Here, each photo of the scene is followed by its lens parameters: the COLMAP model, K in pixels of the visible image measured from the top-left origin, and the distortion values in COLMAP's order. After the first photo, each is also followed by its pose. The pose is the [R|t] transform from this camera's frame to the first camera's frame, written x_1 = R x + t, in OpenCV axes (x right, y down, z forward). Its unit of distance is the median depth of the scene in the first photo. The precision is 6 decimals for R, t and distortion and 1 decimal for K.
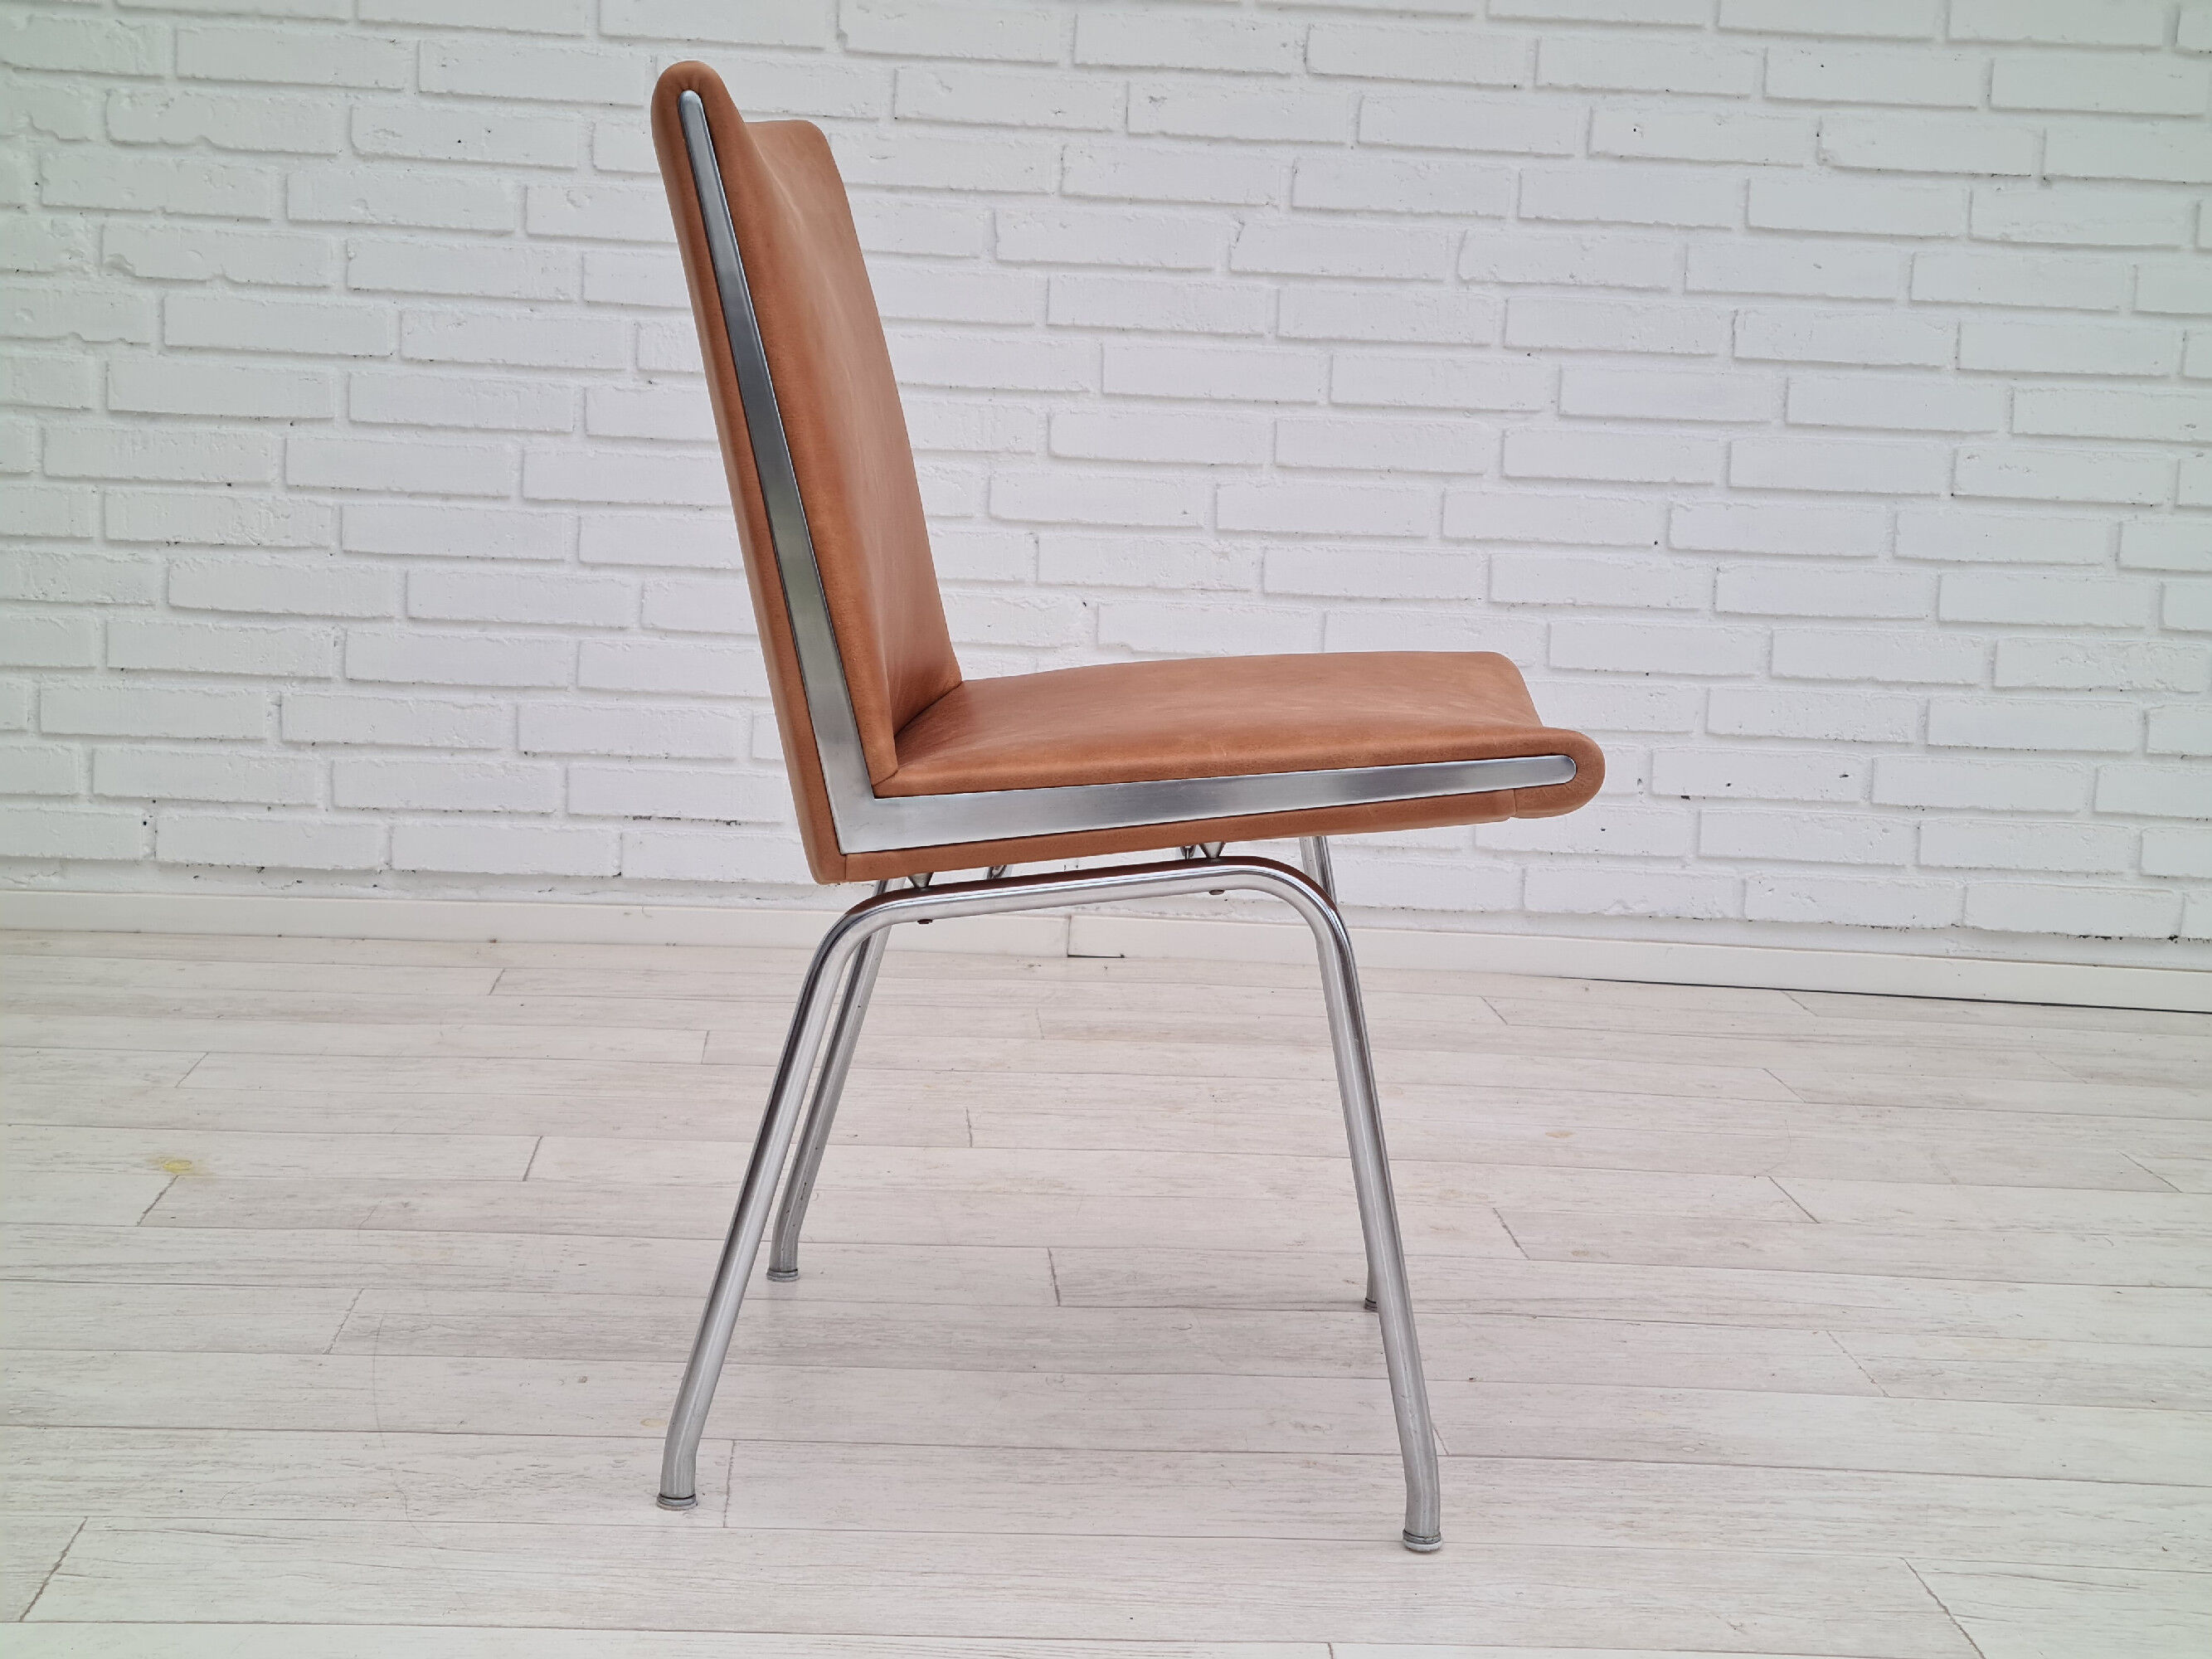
lens RADIAL K [[3141.7, 0, 1097.3], [0, 3141.7, 825.7], [0, 0, 1]] dist [0.108643, -0.203776]
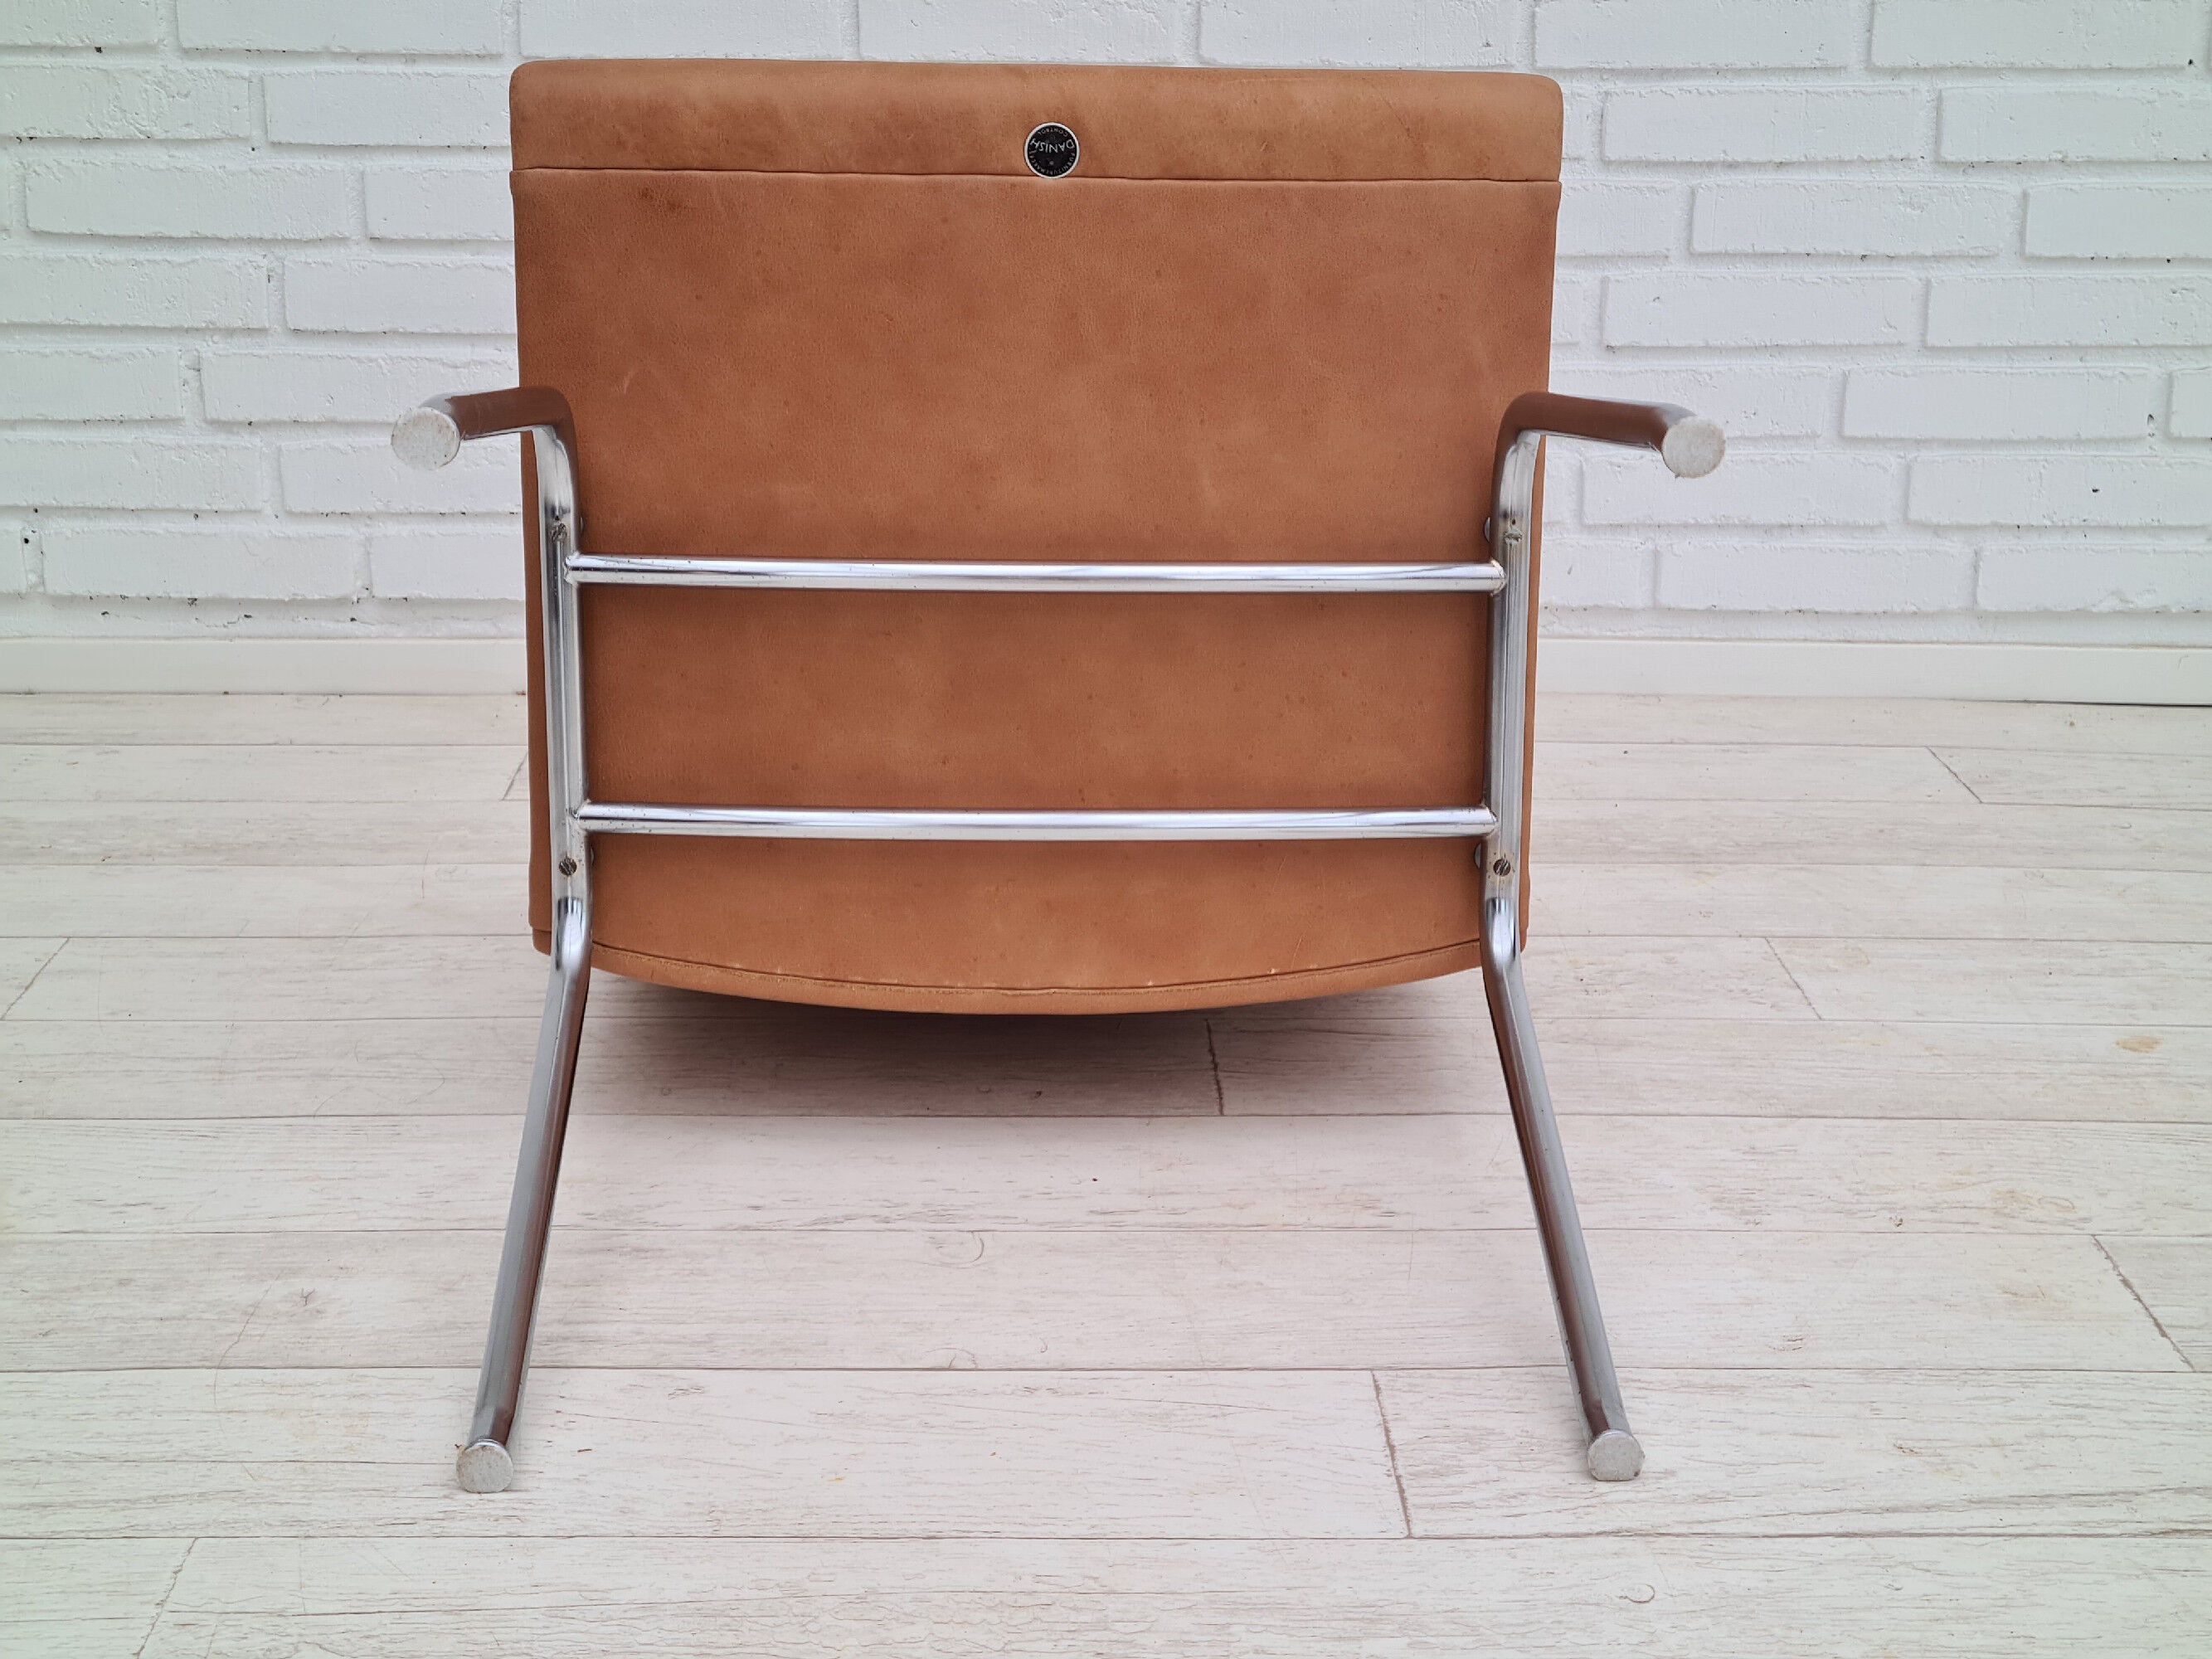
lens RADIAL K [[3232.4, 0, 1097.0], [0, 3232.4, 838.2], [0, 0, 1]] dist [0.091703, -0.141752]
pose [[0.998317, -0.020118, -0.054396, -0.021831], [0.028258, 0.987777, 0.153289, -0.040656], [0.050647, -0.154568, 0.986683, 0.280009]]
